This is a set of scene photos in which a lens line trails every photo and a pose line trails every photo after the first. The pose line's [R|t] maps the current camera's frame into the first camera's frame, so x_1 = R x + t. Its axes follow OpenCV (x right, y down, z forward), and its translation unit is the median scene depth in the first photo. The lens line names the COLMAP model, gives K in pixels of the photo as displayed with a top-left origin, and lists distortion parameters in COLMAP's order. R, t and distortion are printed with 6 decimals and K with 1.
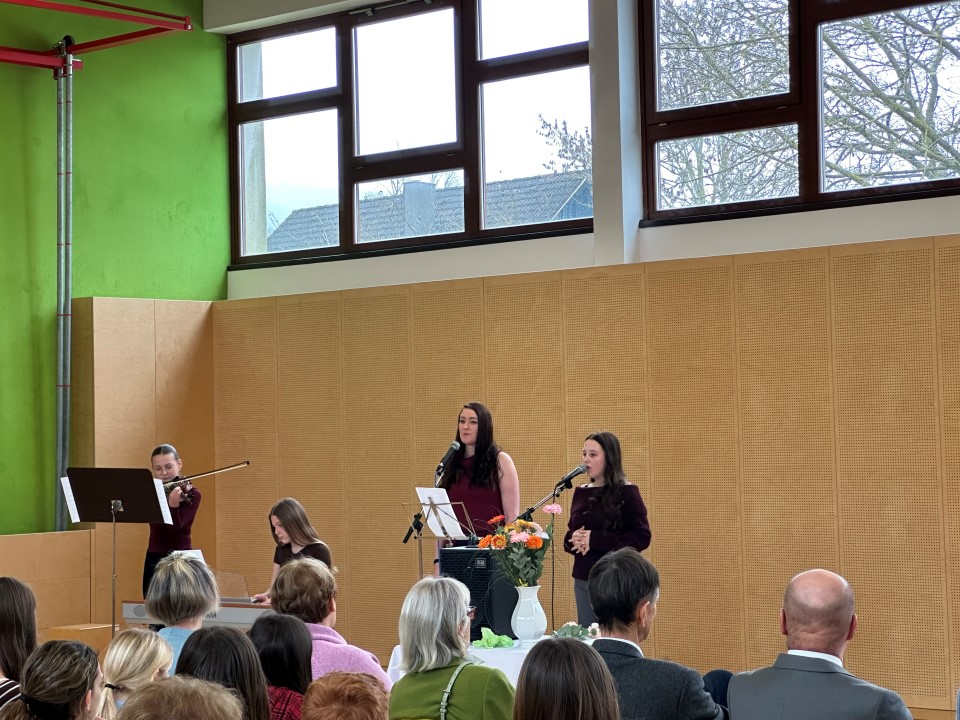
lens RADIAL K [[2325.6, 0, 480.0], [0, 2325.6, 360.0], [0, 0, 1]] dist [0.036544, 0.343165]
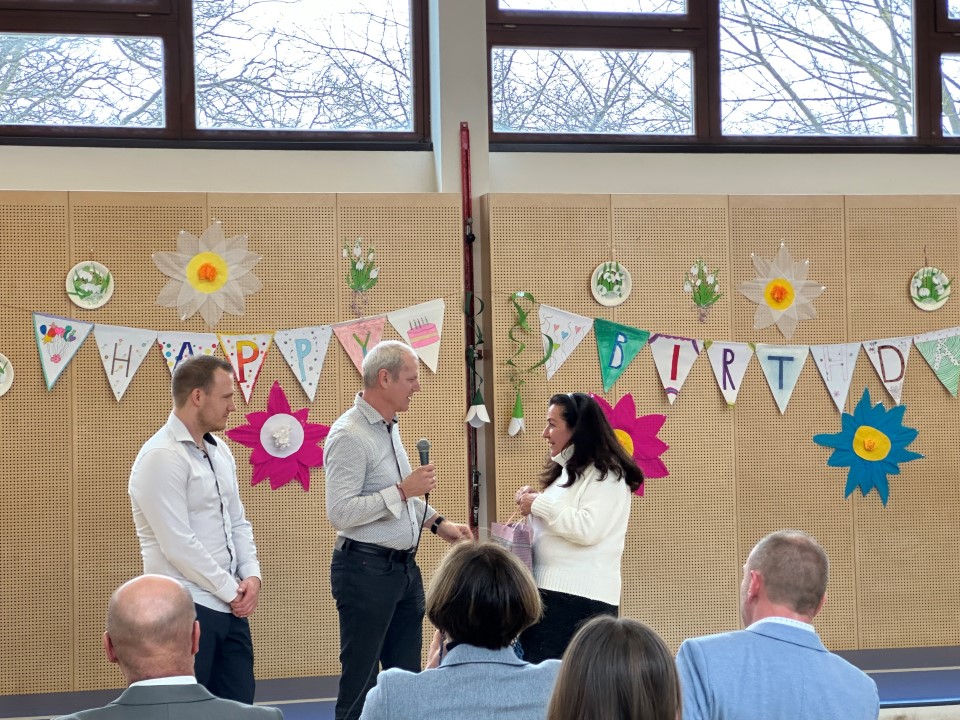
lens RADIAL K [[2219.0, 0, 483.0], [0, 2219.0, 327.3], [0, 0, 1]] dist [-0.239364, 7.704605]
pose [[0.497989, 0.038934, 0.866309, -0.602816], [-0.018256, 0.999241, -0.034414, 0.030800], [-0.866991, 0.001323, 0.498321, 0.638614]]
